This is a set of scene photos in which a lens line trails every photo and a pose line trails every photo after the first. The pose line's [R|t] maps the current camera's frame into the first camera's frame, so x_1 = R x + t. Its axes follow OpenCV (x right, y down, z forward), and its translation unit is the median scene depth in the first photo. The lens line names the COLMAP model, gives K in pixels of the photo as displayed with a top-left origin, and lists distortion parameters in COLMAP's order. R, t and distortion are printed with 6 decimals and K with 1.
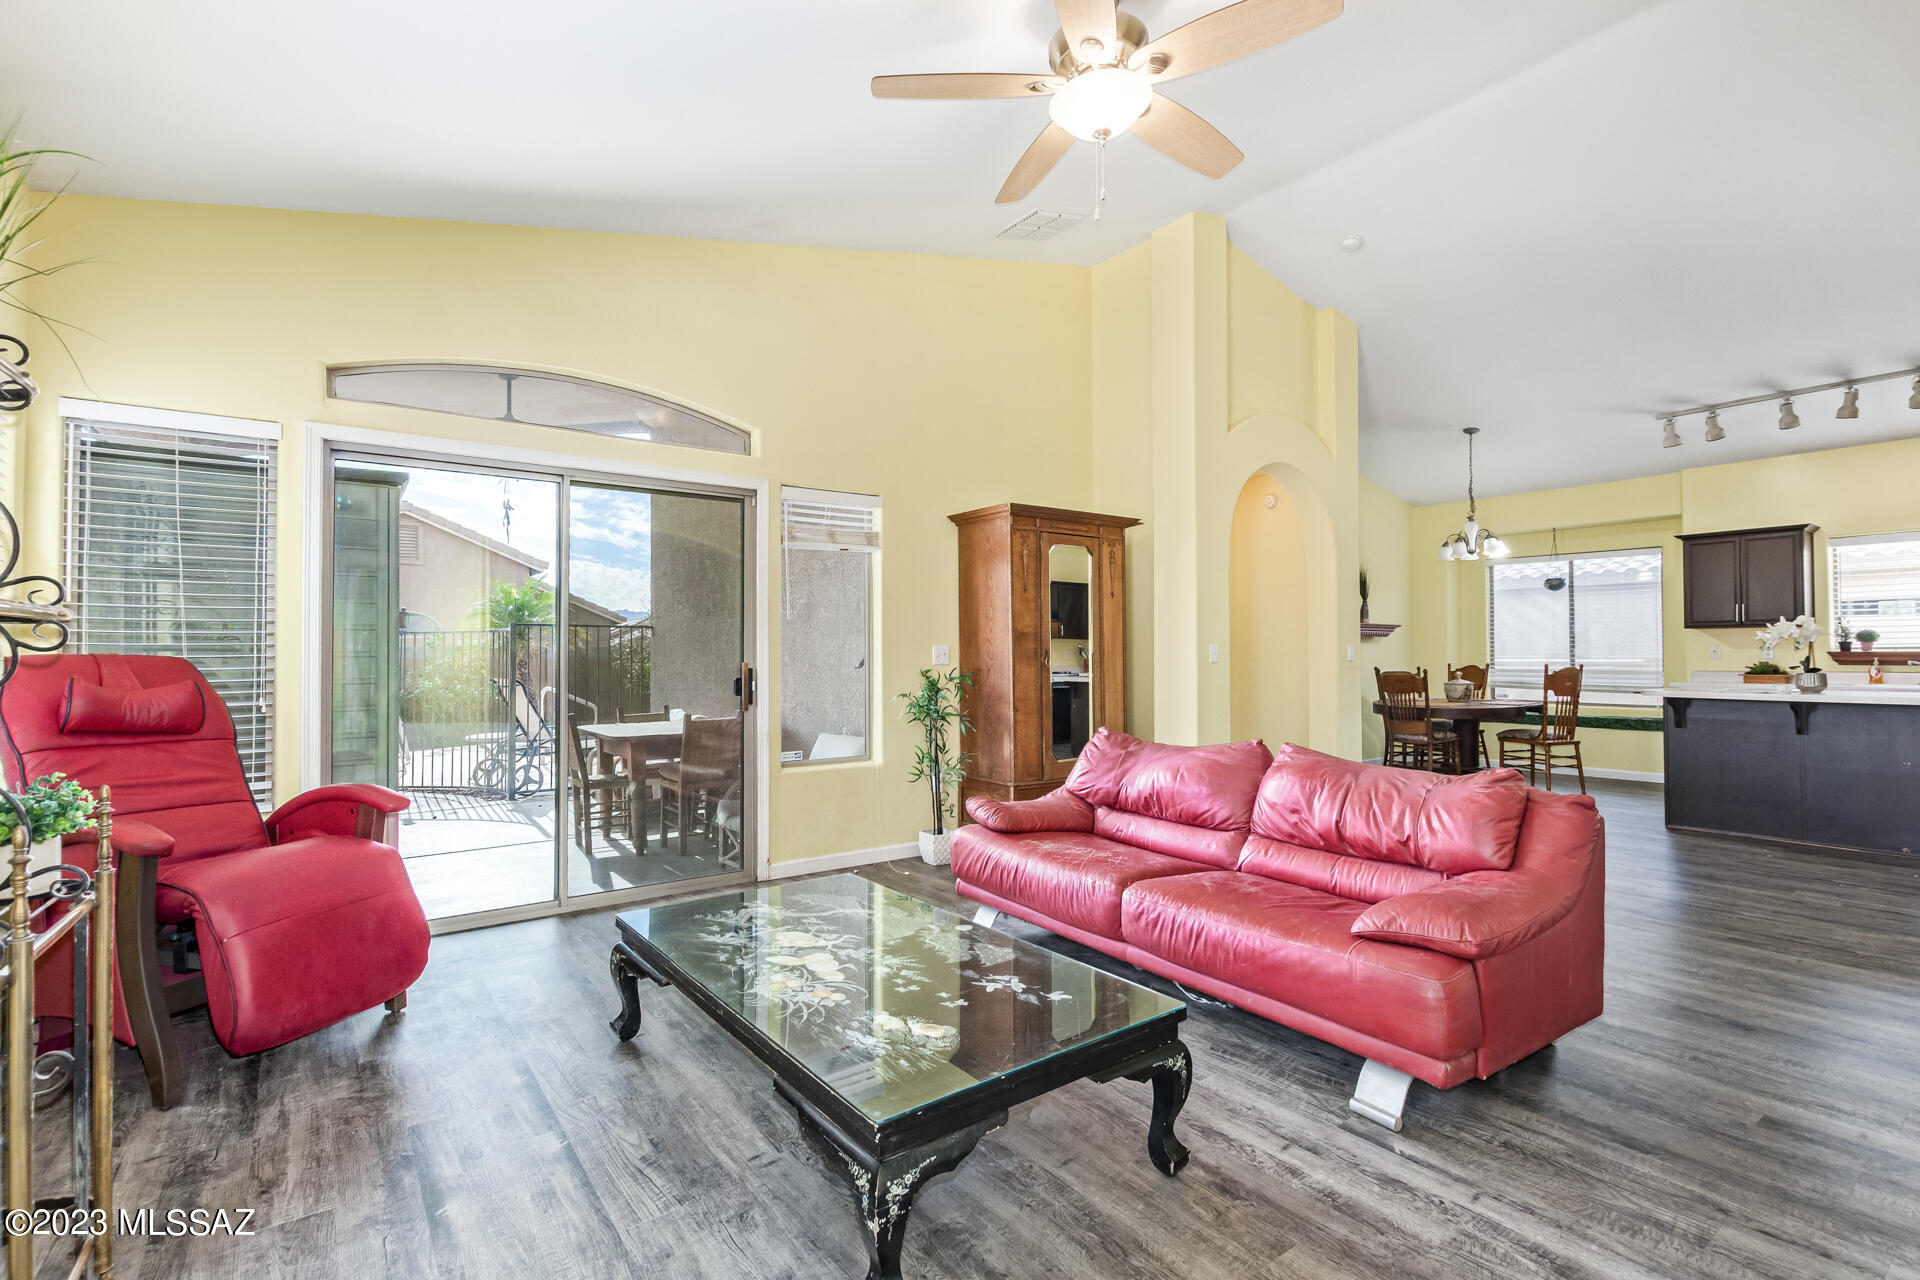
lens RADIAL K [[896.7, 0, 960.0], [0, 896.7, 640.0], [0, 0, 1]] dist [0.008343, -0.000041]
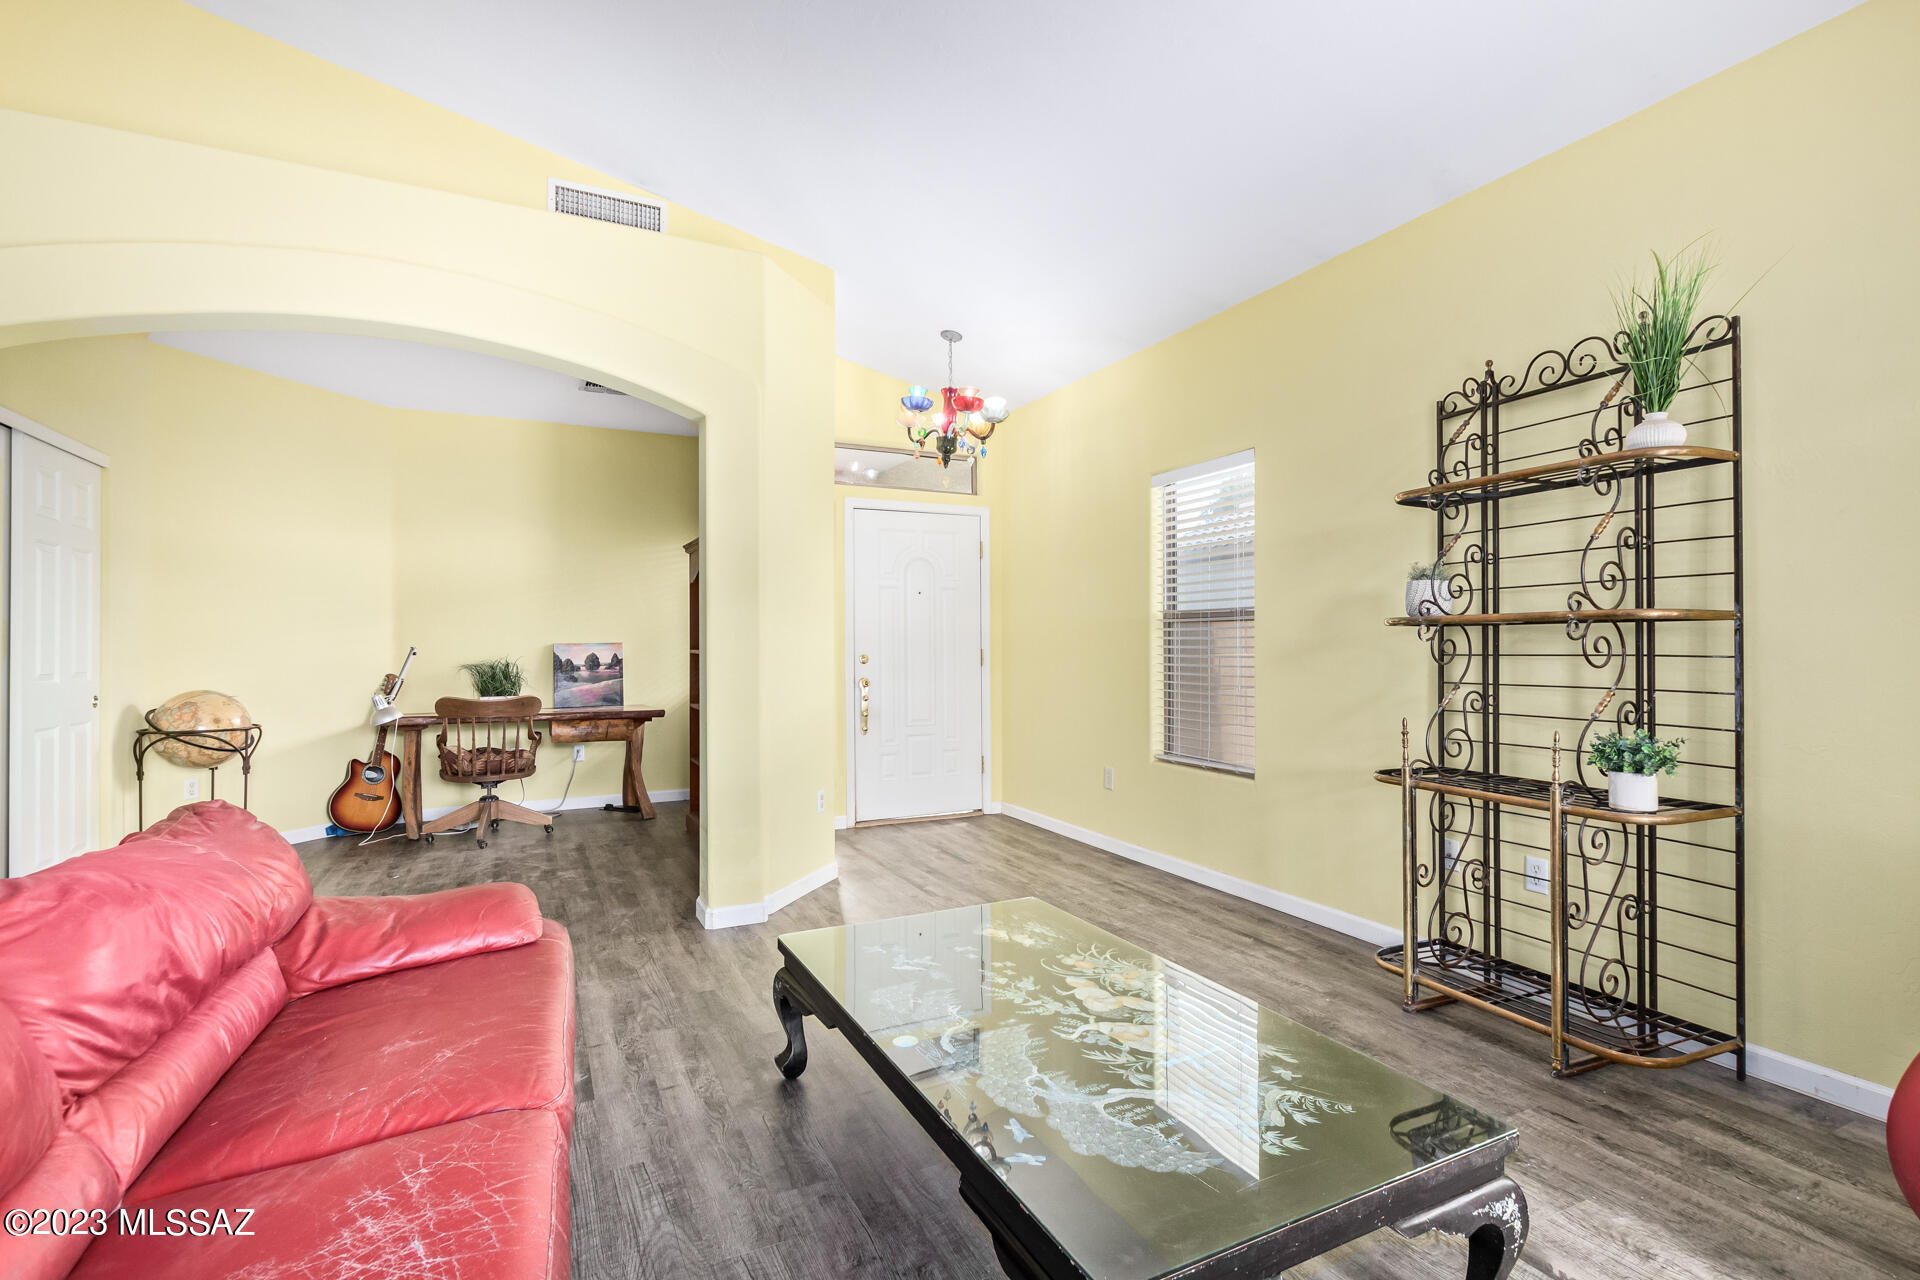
lens RADIAL K [[896.7, 0, 960.0], [0, 896.7, 640.0], [0, 0, 1]] dist [0.008343, -0.000041]
pose [[-0.983910, 0.008299, 0.178475, -0.190095], [0.004974, 0.999806, -0.019073, 0.027961], [-0.178598, -0.017878, -0.983760, 1.955333]]
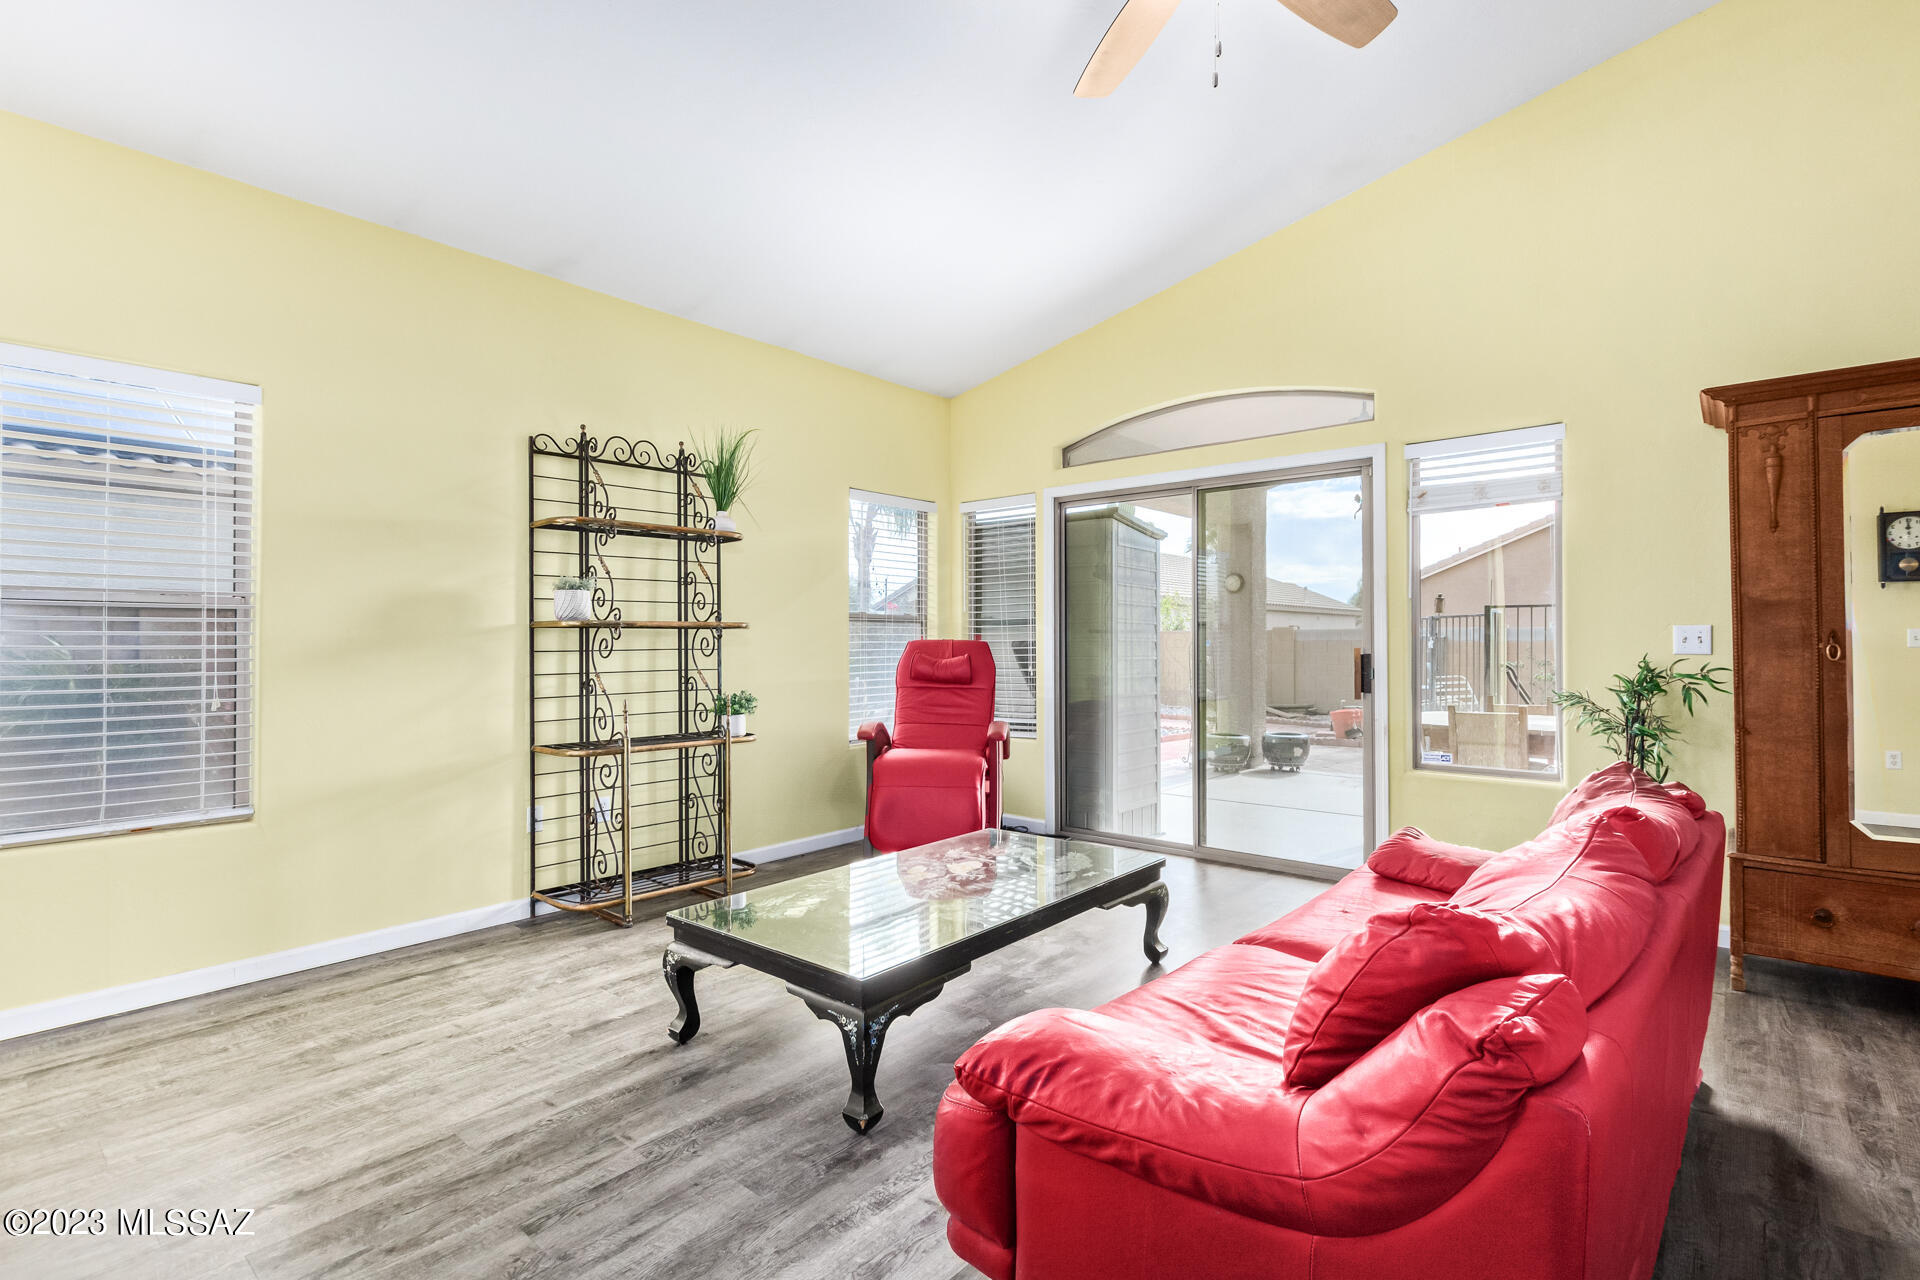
lens RADIAL K [[896.7, 0, 960.0], [0, 896.7, 640.0], [0, 0, 1]] dist [0.008343, -0.000041]
pose [[0.230006, -0.006484, -0.973168, 1.149915], [0.018773, 0.999821, -0.002224, 0.026034], [0.973008, -0.017758, 0.230086, 0.794527]]
